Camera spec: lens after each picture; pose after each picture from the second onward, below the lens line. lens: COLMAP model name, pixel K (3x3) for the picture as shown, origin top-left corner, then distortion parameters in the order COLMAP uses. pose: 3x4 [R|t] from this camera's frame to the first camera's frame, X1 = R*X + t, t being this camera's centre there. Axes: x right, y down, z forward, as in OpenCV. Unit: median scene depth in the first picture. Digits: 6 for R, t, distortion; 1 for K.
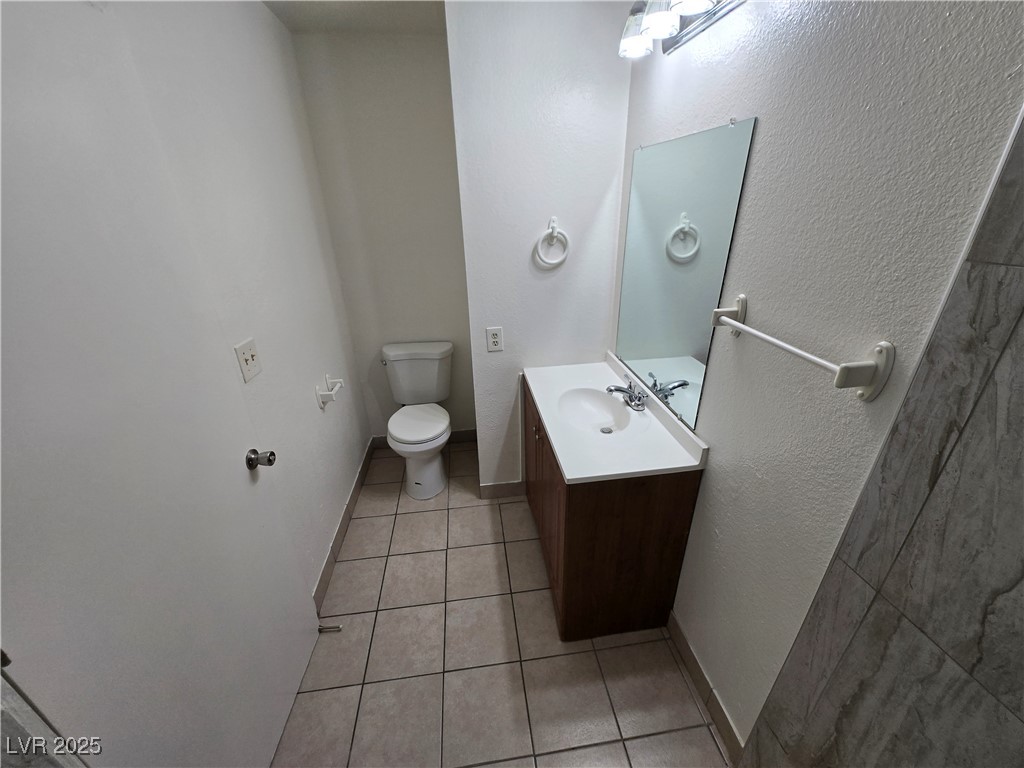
lens RADIAL K [[407.7, 0, 512.0], [0, 407.7, 384.0], [0, 0, 1]] dist [0.000201, -0.000014]
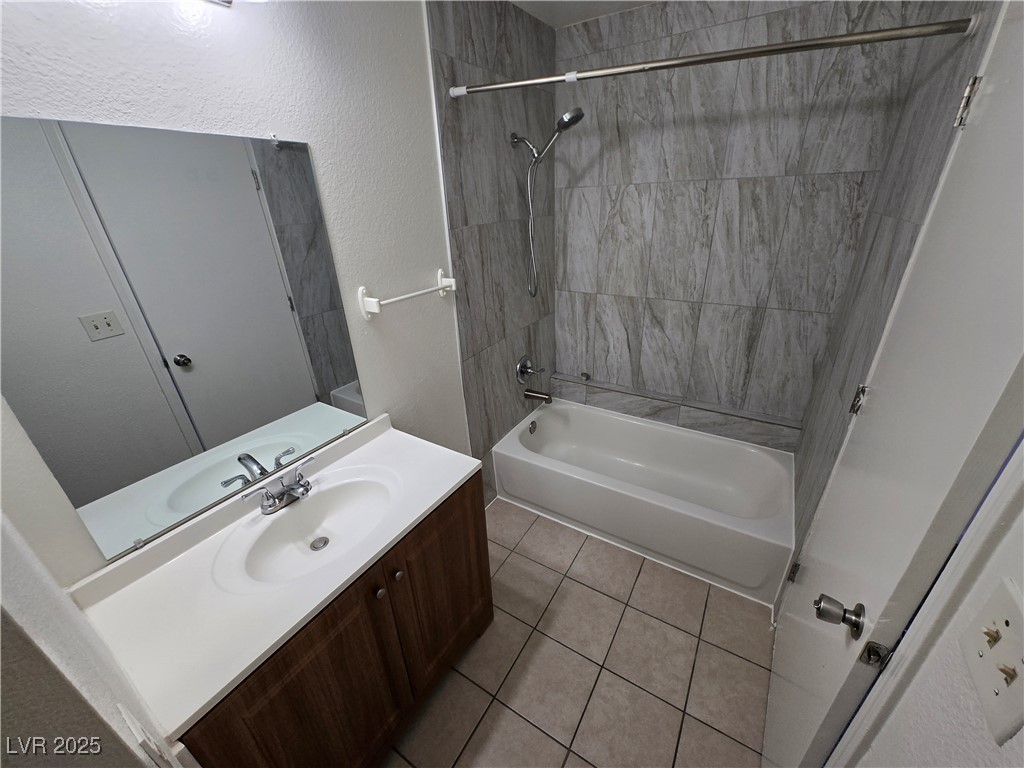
lens RADIAL K [[396.6, 0, 512.0], [0, 396.6, 384.0], [0, 0, 1]] dist [0.002464, -0.004449]
pose [[-0.775982, -0.207474, 0.595656, -0.702625], [0.315657, 0.689858, 0.651503, -0.779477], [-0.546088, 0.693578, -0.469827, 1.789784]]
